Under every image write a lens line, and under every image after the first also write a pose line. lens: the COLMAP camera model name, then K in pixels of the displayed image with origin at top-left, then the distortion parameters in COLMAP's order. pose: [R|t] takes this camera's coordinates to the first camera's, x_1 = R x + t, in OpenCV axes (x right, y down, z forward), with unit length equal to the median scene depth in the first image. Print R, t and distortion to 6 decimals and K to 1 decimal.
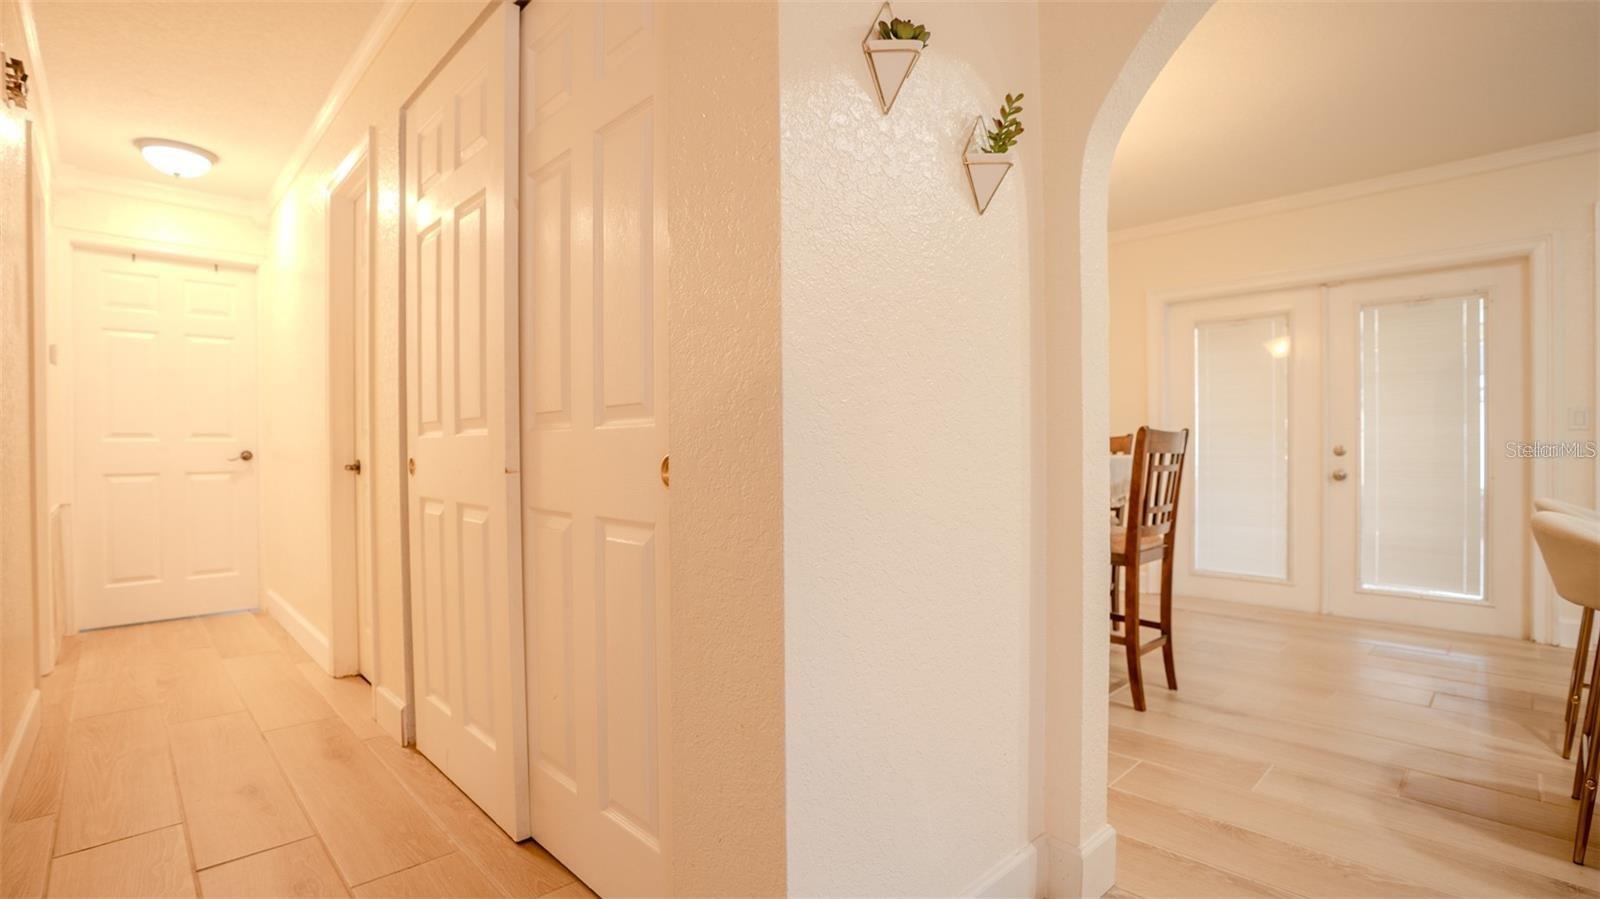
lens RADIAL K [[770.0, 0, 800.0], [0, 770.0, 449.5], [0, 0, 1]] dist [-0.042844, 0.022080]
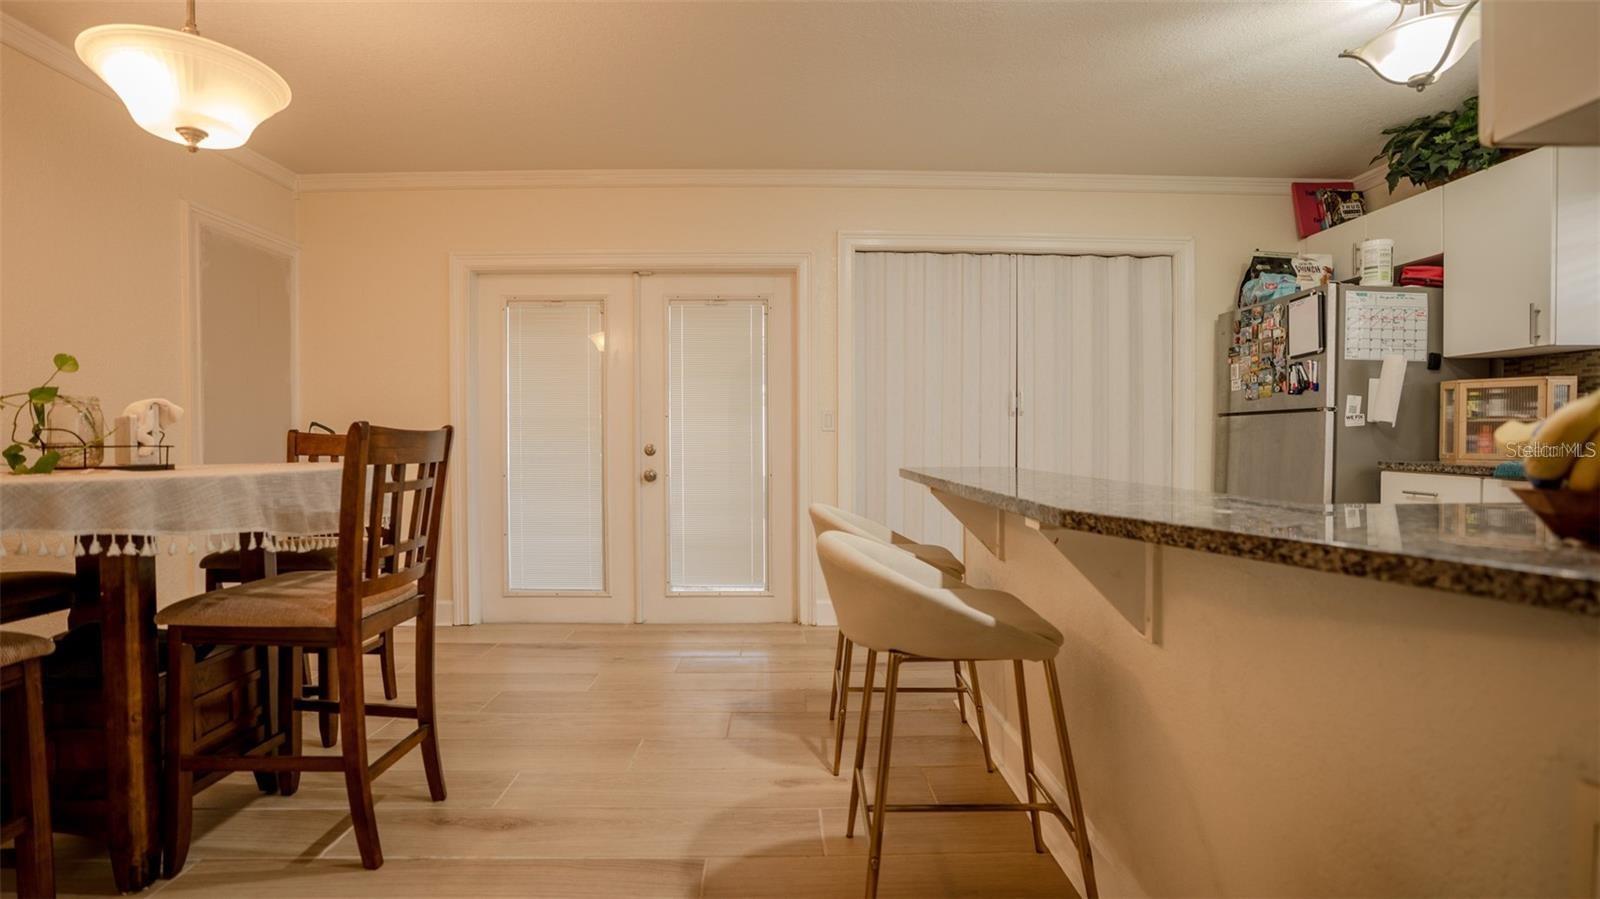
lens RADIAL K [[738.9, 0, 796.8], [0, 738.9, 452.4], [0, 0, 1]] dist [-0.072853, 0.029849]
pose [[0.703823, -0.012421, 0.710267, 0.255681], [0.002043, 0.999878, 0.015462, -0.012513], [-0.710372, -0.009432, 0.703763, 0.303081]]
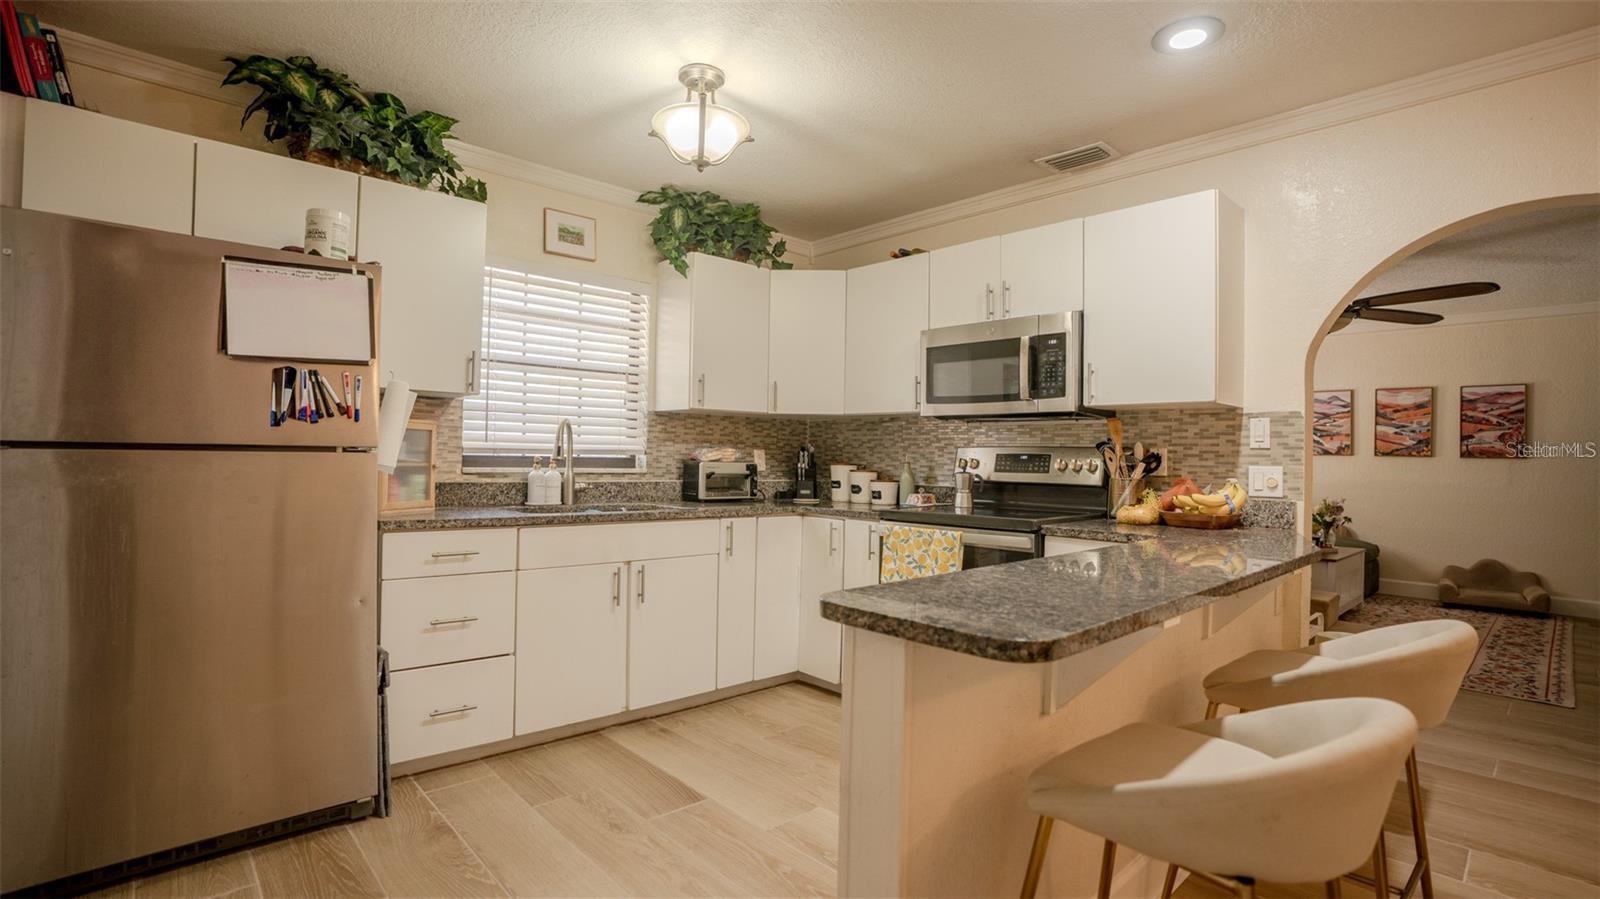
lens RADIAL K [[738.9, 0, 796.8], [0, 738.9, 452.4], [0, 0, 1]] dist [-0.072853, 0.029849]
pose [[-0.997689, -0.011816, 0.066913, 0.914068], [-0.012186, 0.999913, -0.005118, -0.047890], [-0.066847, -0.005922, -0.997746, 1.003798]]
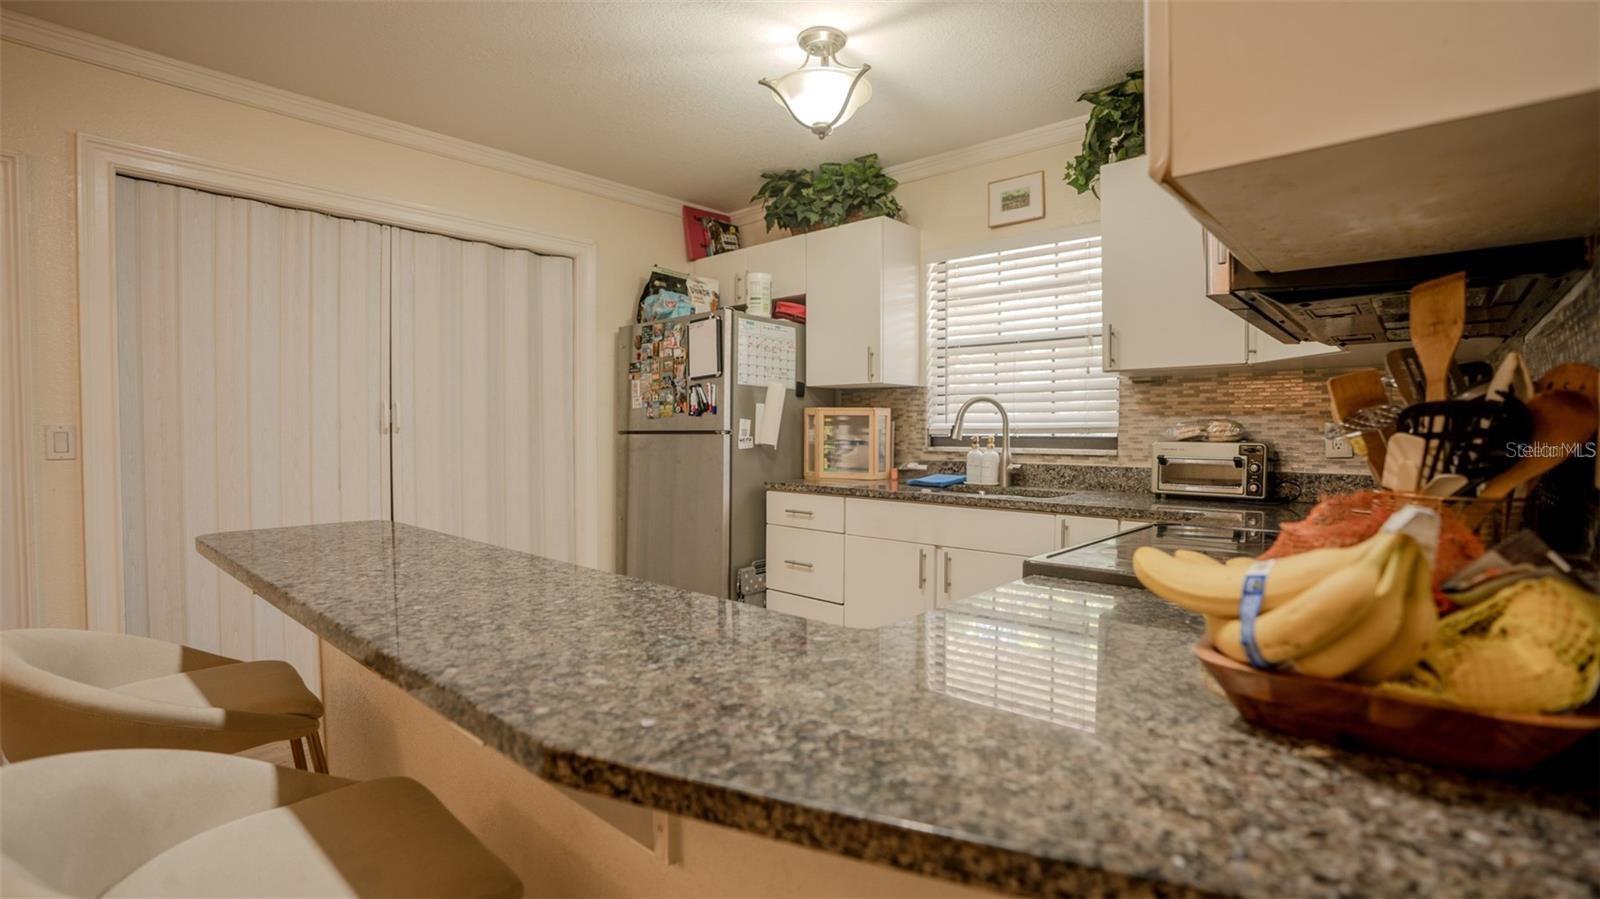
lens RADIAL K [[738.9, 0, 796.8], [0, 738.9, 452.4], [0, 0, 1]] dist [-0.072853, 0.029849]
pose [[-0.031029, -0.025456, 0.999194, 0.403702], [0.001994, 0.999672, 0.025530, -0.047113], [-0.999516, 0.002785, -0.030968, 0.393429]]
